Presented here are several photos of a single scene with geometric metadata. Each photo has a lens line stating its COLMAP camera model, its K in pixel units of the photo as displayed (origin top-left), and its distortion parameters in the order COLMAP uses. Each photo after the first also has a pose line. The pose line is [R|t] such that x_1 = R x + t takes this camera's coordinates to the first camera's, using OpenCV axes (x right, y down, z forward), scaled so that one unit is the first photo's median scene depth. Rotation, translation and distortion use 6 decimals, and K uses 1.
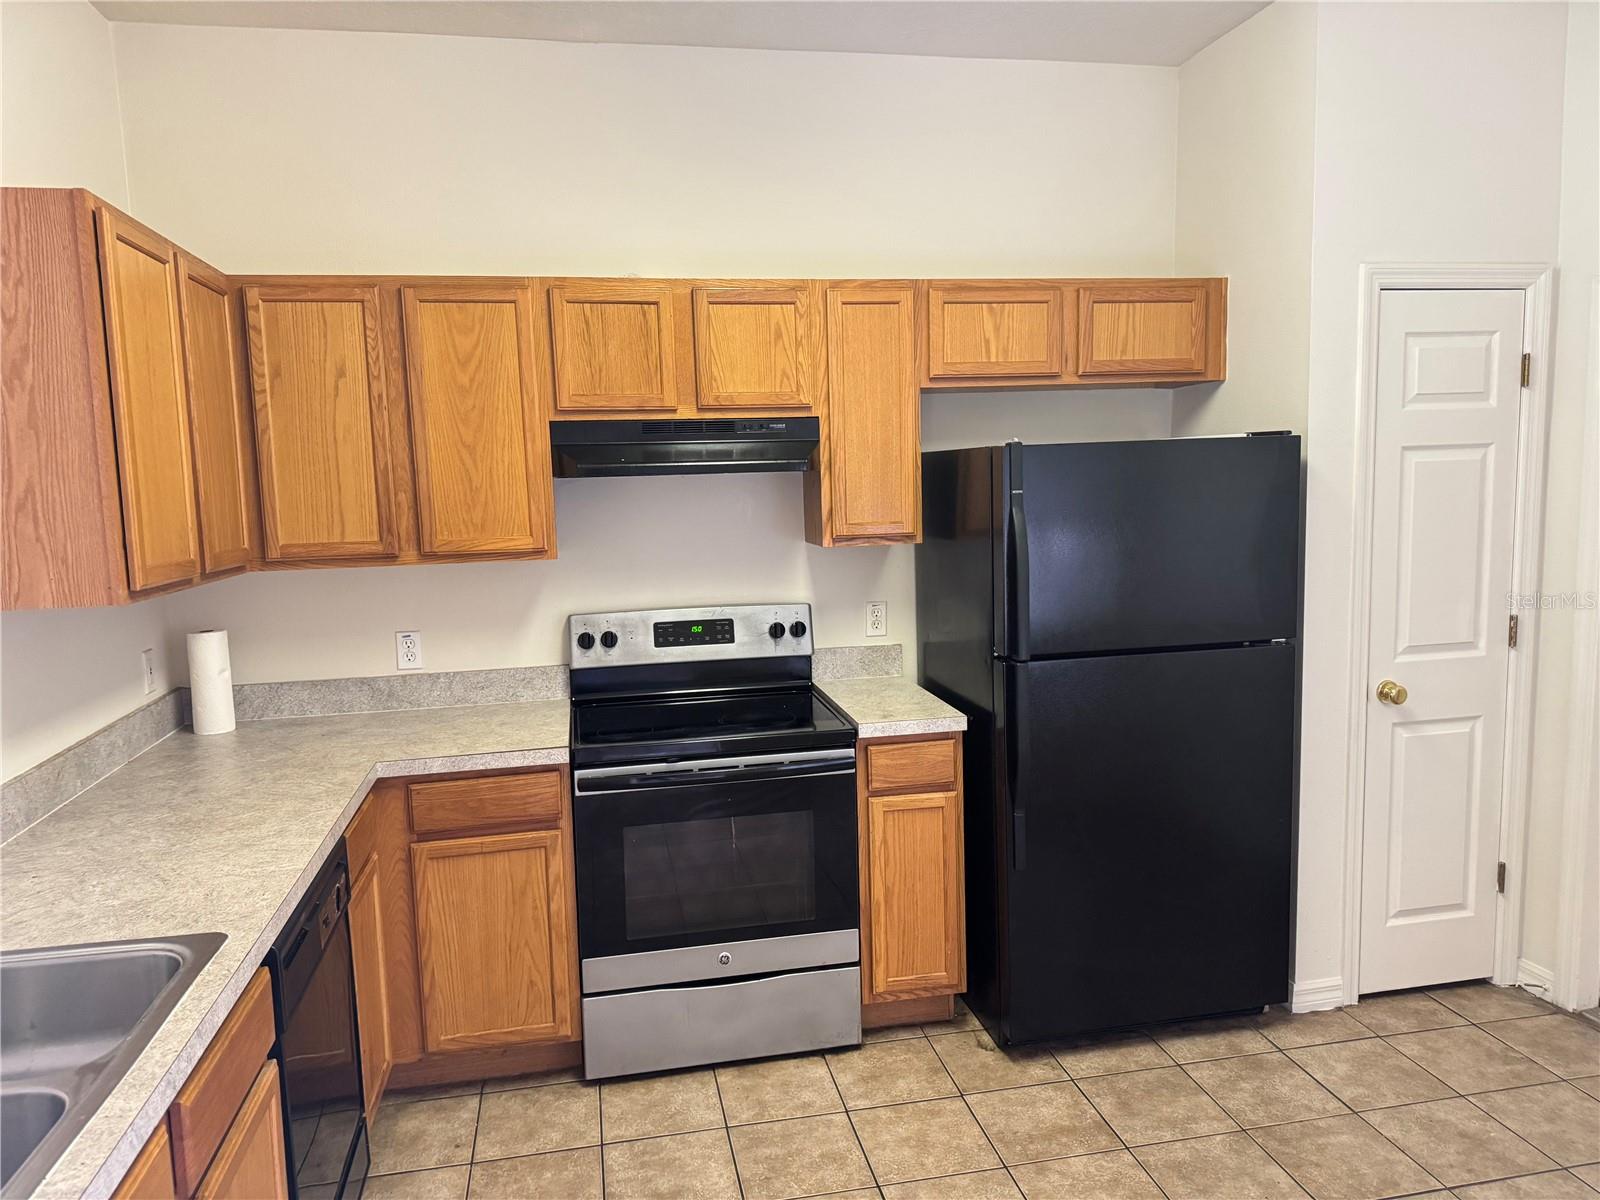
lens RADIAL K [[1138.6, 0, 797.5], [0, 1138.6, 600.3], [0, 0, 1]] dist [0.074041, -0.078706]
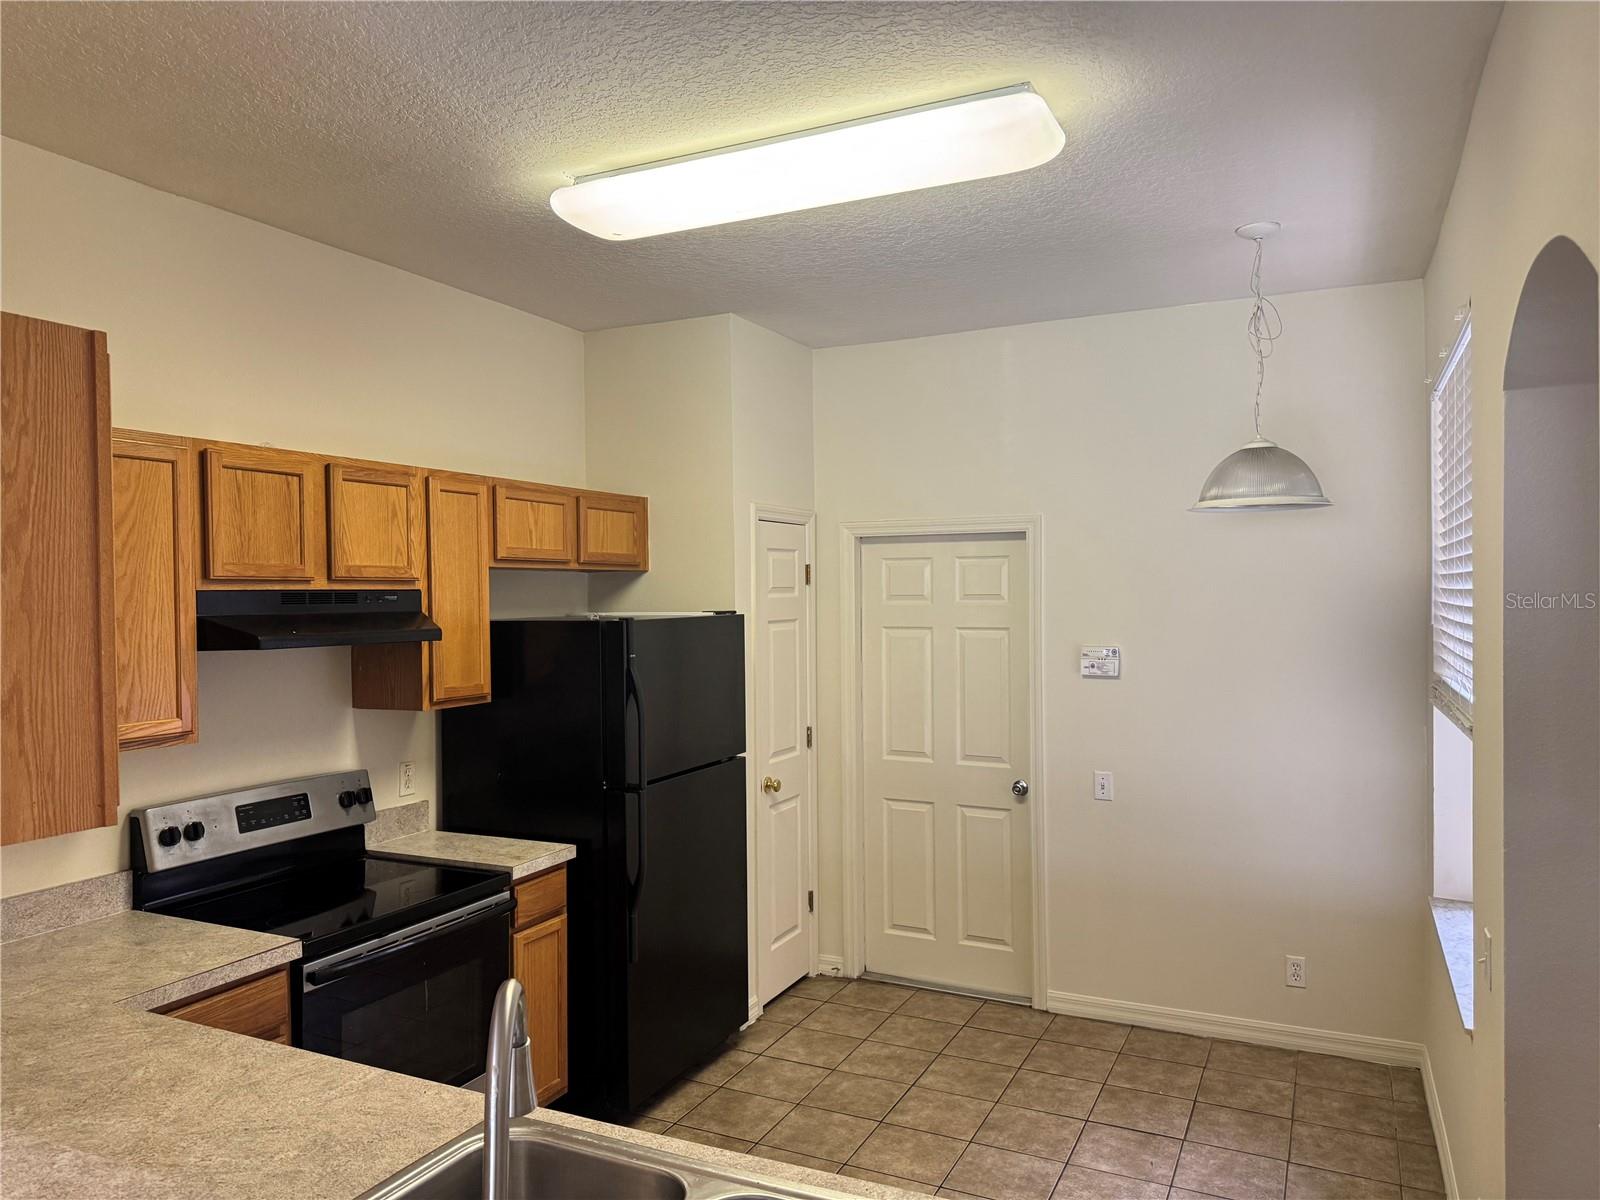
lens RADIAL K [[1138.6, 0, 798.2], [0, 1138.6, 591.3], [0, 0, 1]] dist [0.074041, -0.078706]
pose [[0.600259, 0.023280, 0.799466, -0.658734], [0.086328, 0.991851, -0.093699, -0.028349], [-0.795133, 0.125260, 0.593358, 0.073917]]
